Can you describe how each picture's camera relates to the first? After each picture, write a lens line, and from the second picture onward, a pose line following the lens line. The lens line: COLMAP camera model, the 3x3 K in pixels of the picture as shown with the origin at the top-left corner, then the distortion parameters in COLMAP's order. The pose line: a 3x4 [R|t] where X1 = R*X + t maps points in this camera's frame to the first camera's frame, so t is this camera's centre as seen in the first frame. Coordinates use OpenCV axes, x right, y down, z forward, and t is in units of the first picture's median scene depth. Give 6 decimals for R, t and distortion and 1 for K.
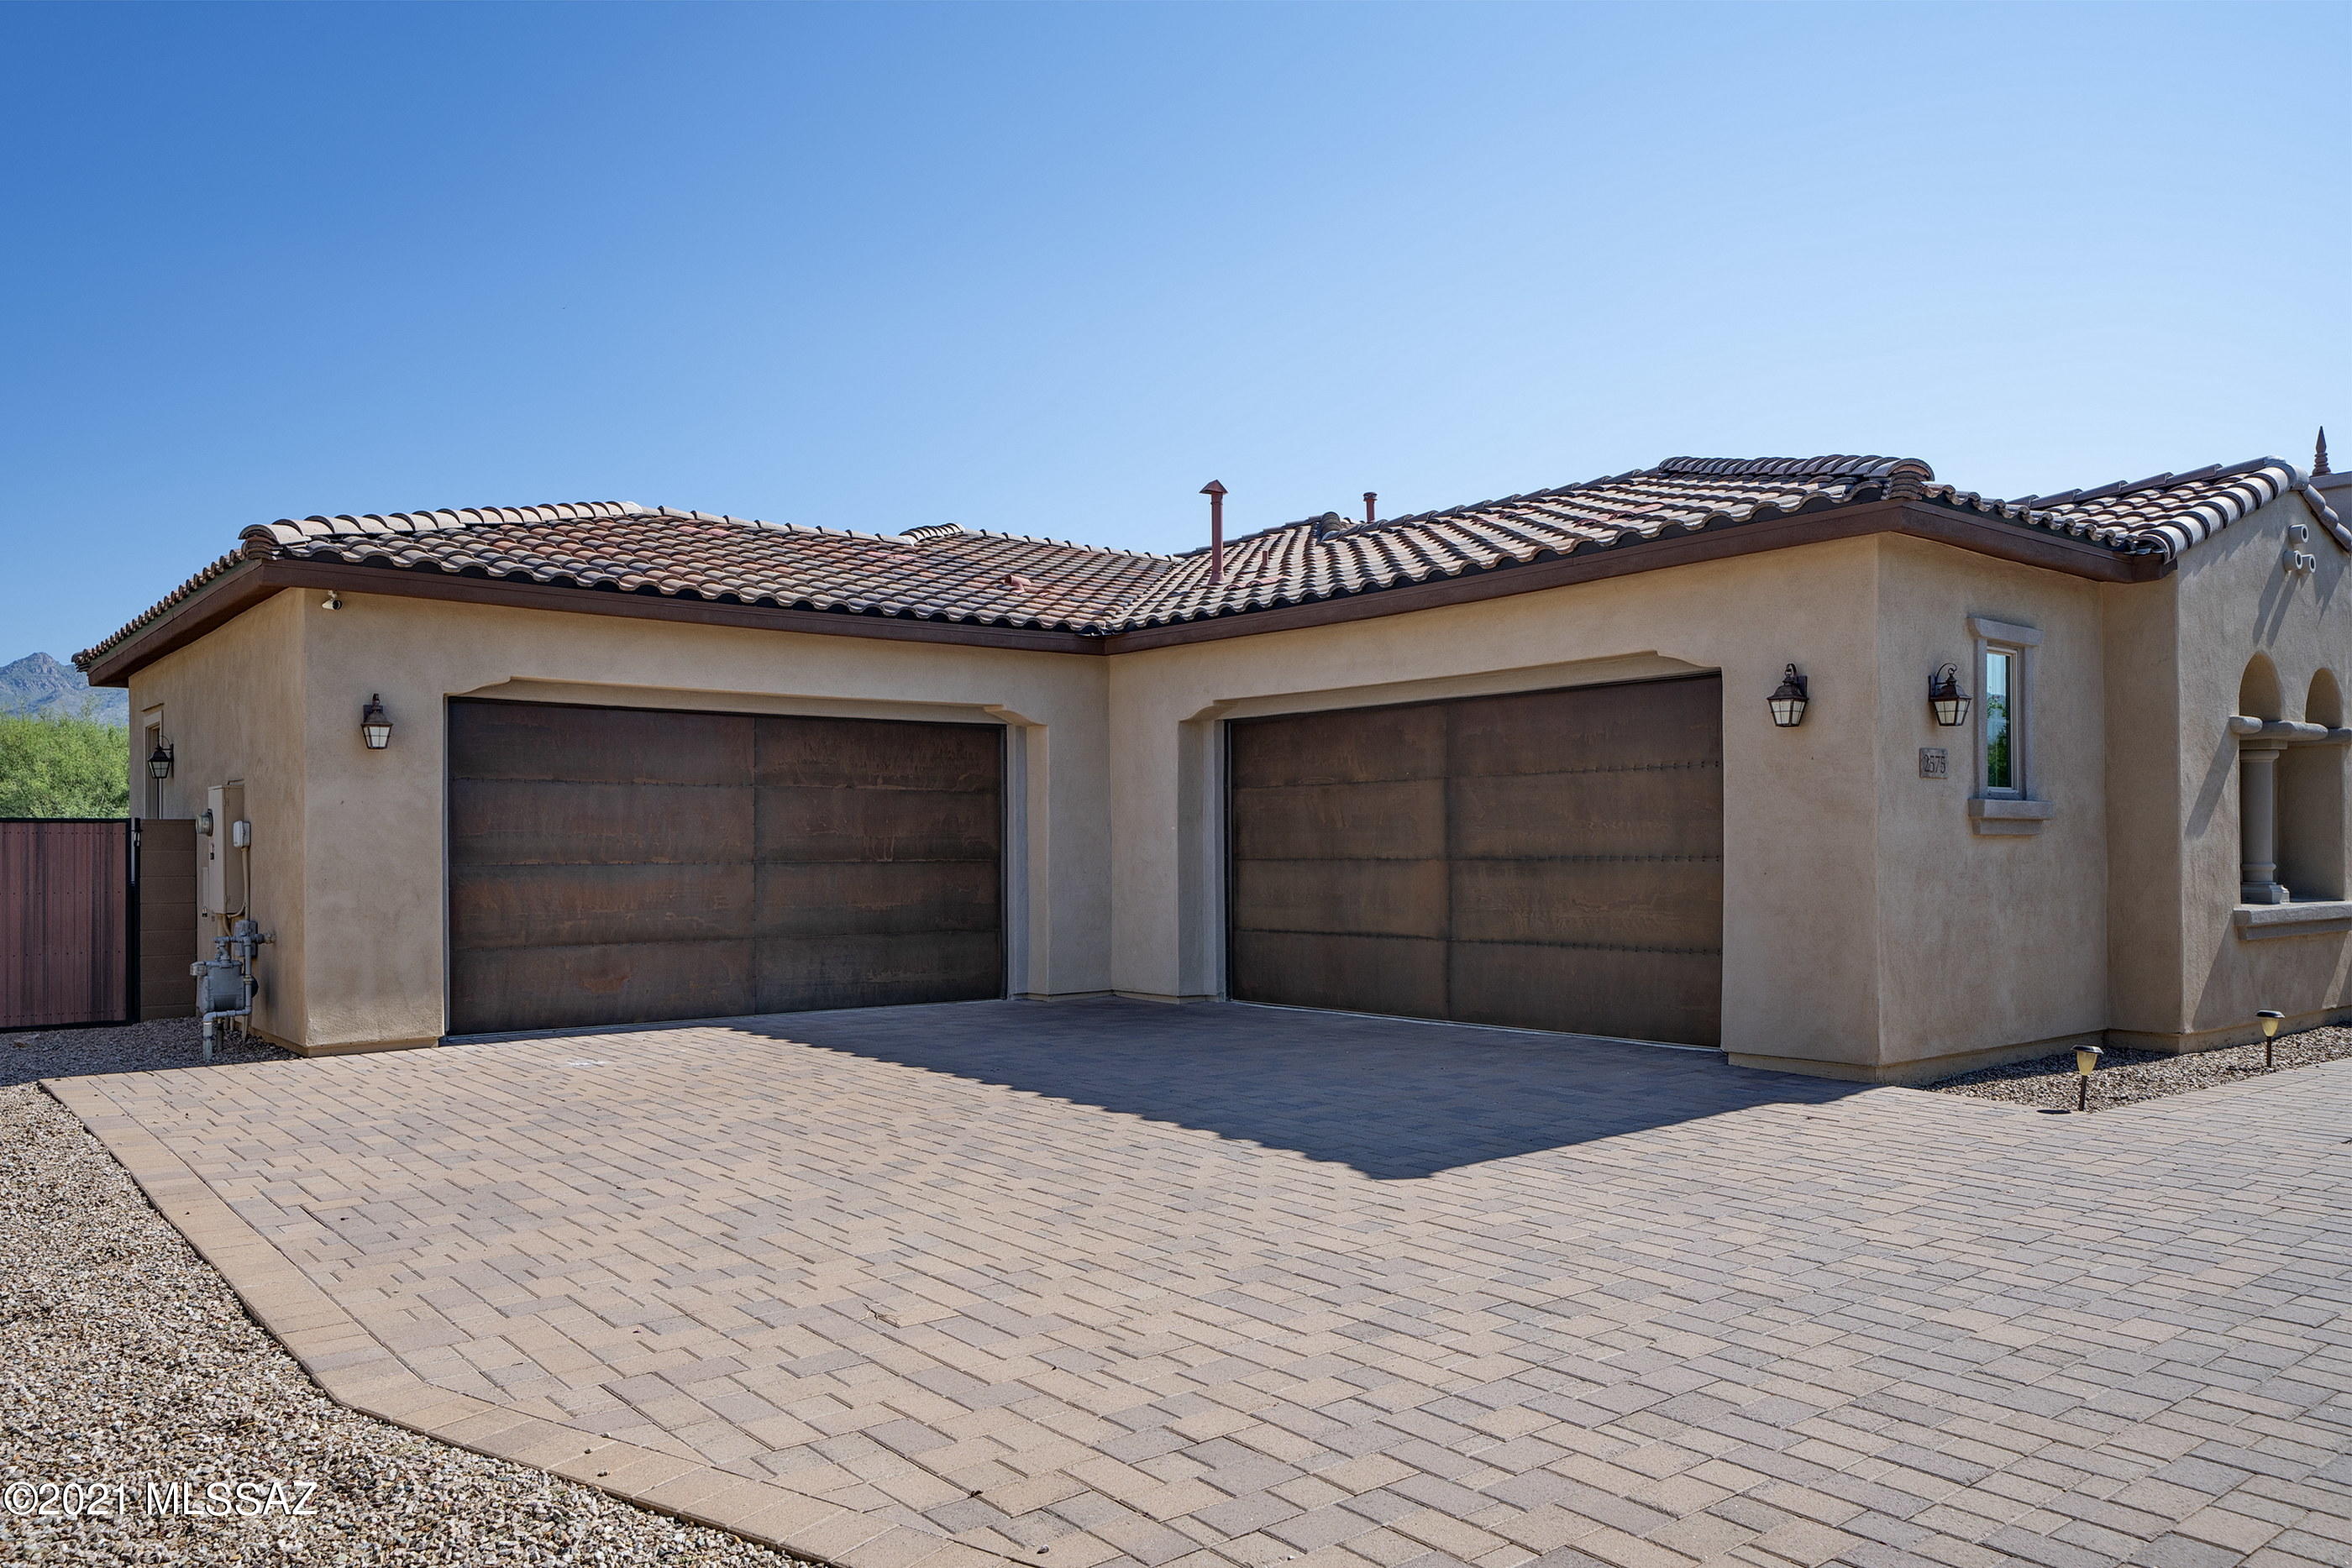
lens RADIAL K [[1561.5, 0, 1176.0], [0, 1561.5, 784.0], [0, 0, 1]] dist [0.020855, -0.000565]
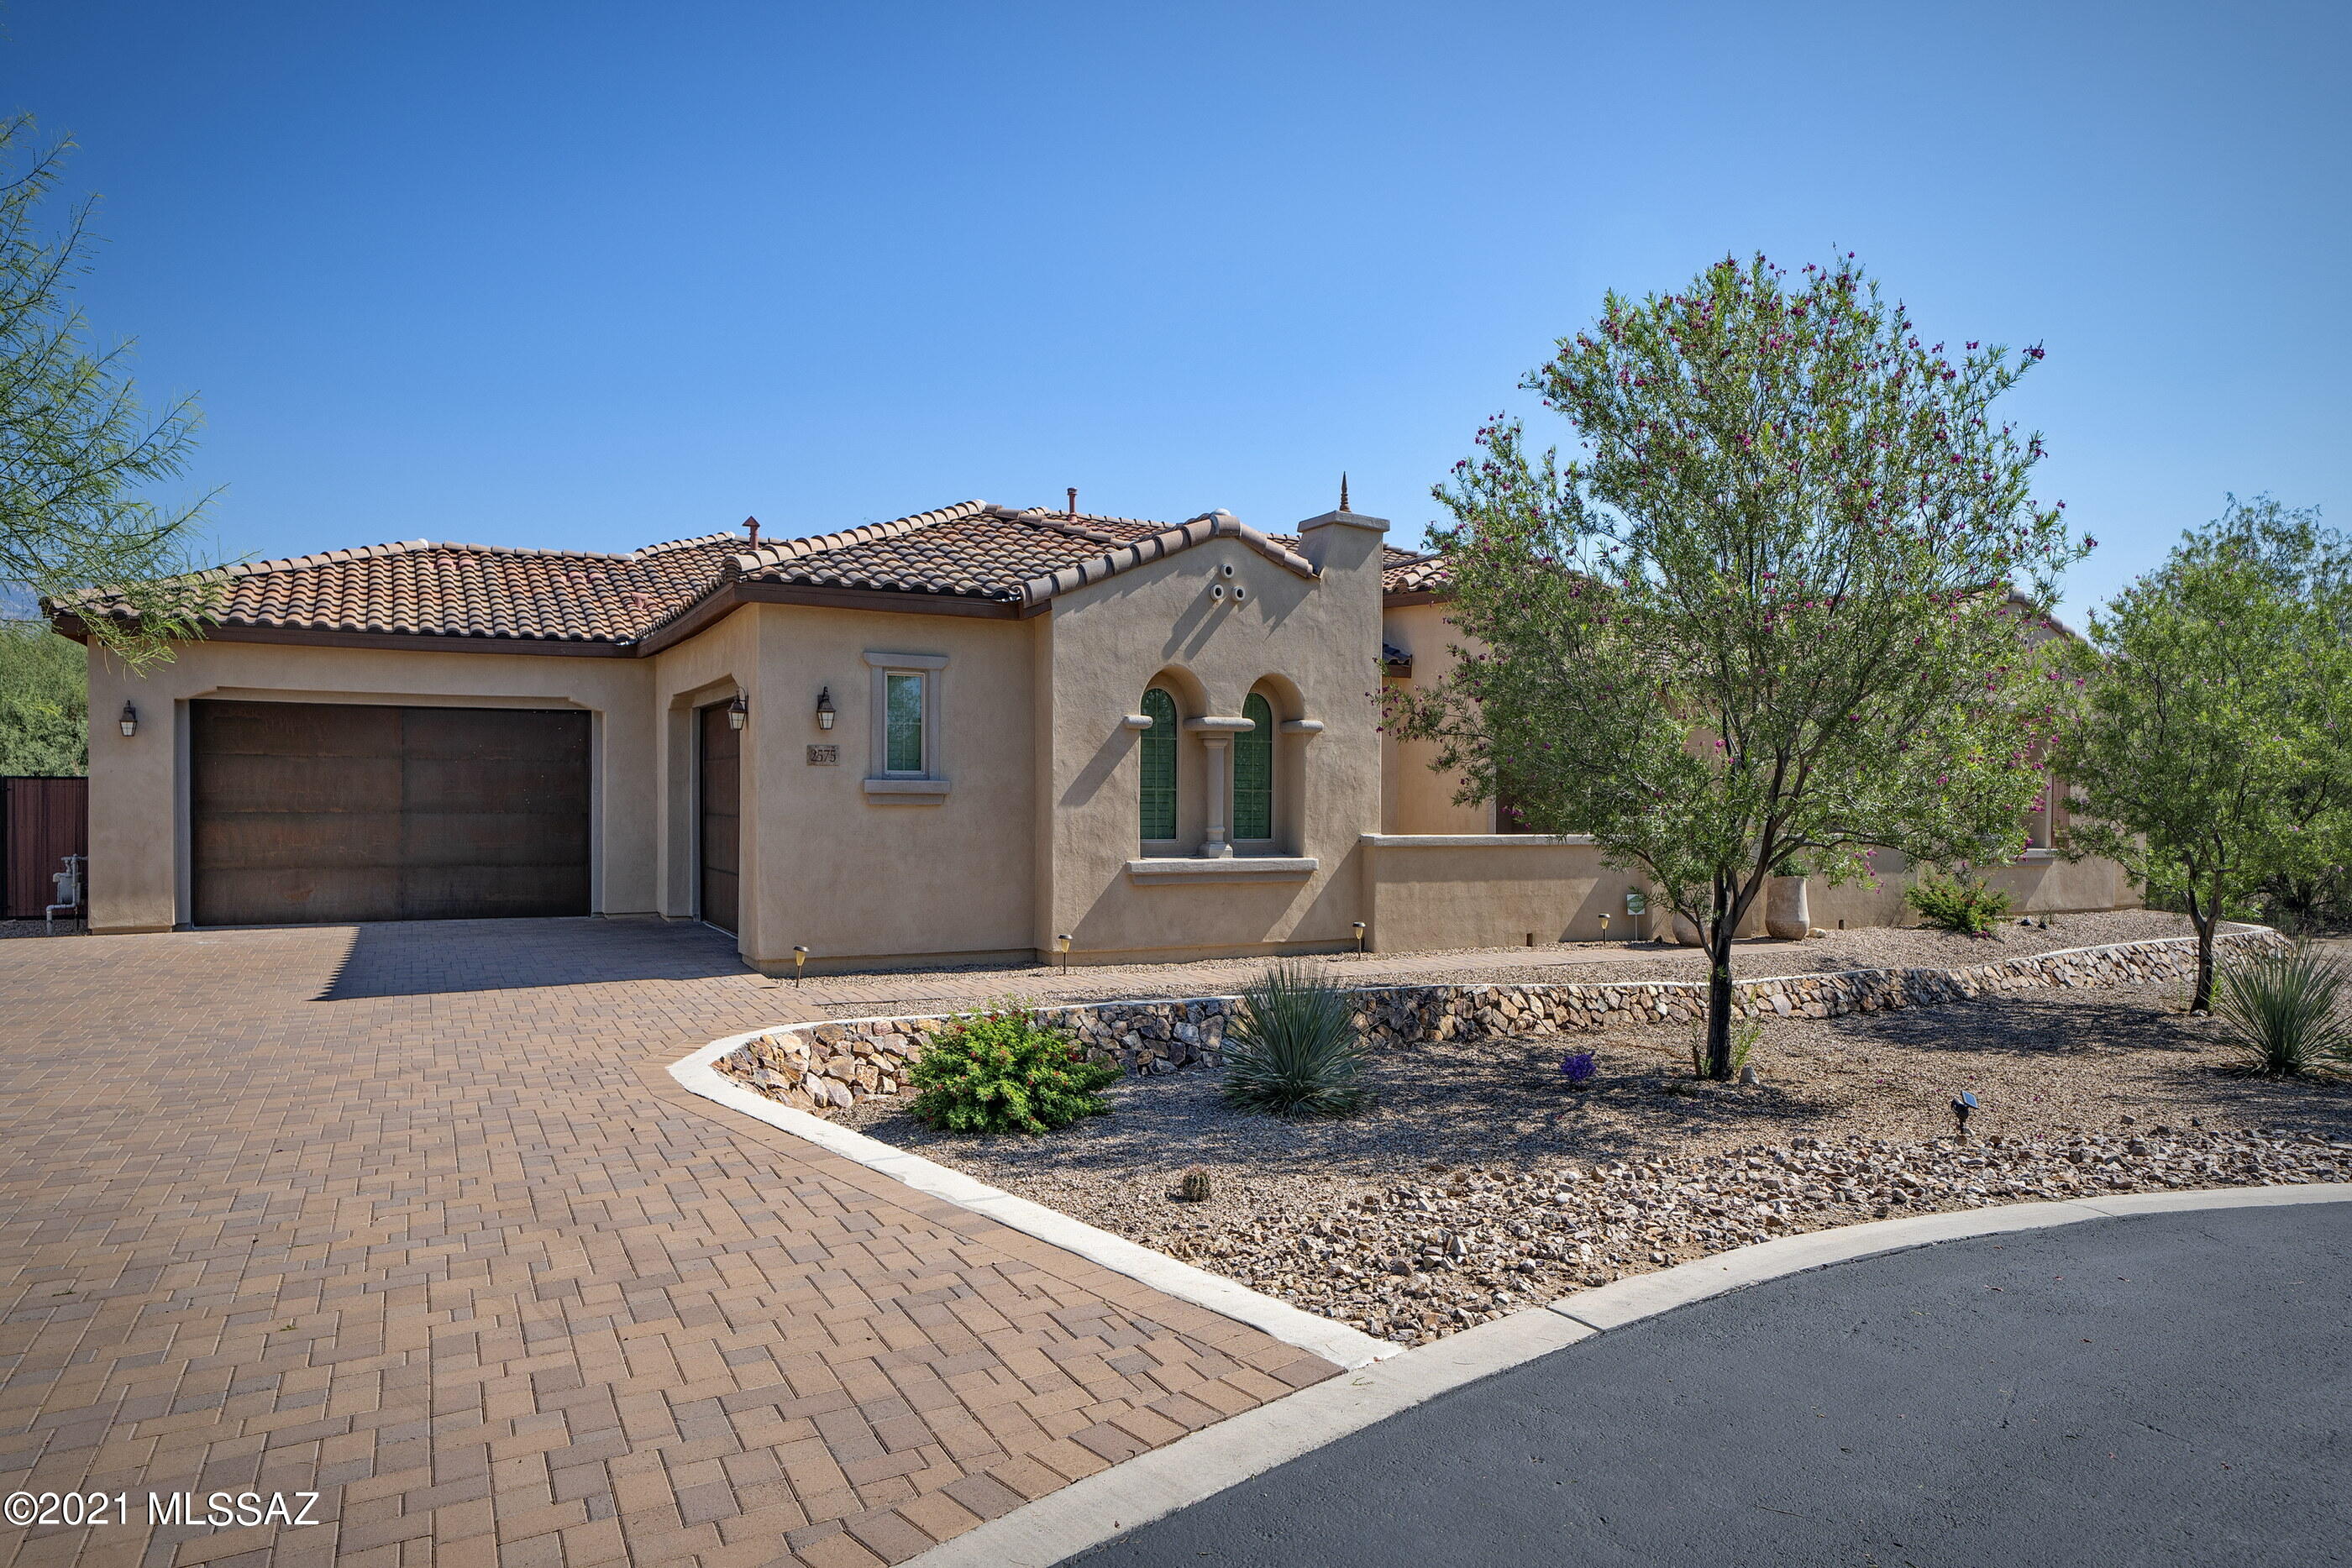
lens RADIAL K [[1784.0, 0, 1176.0], [0, 1784.0, 784.0], [0, 0, 1]] dist [0.000017, 0.001528]
pose [[0.954155, 0.005971, -0.299252, 0.986917], [0.005609, 0.999269, 0.037823, -0.036080], [0.299259, -0.037767, 0.953424, -0.357525]]
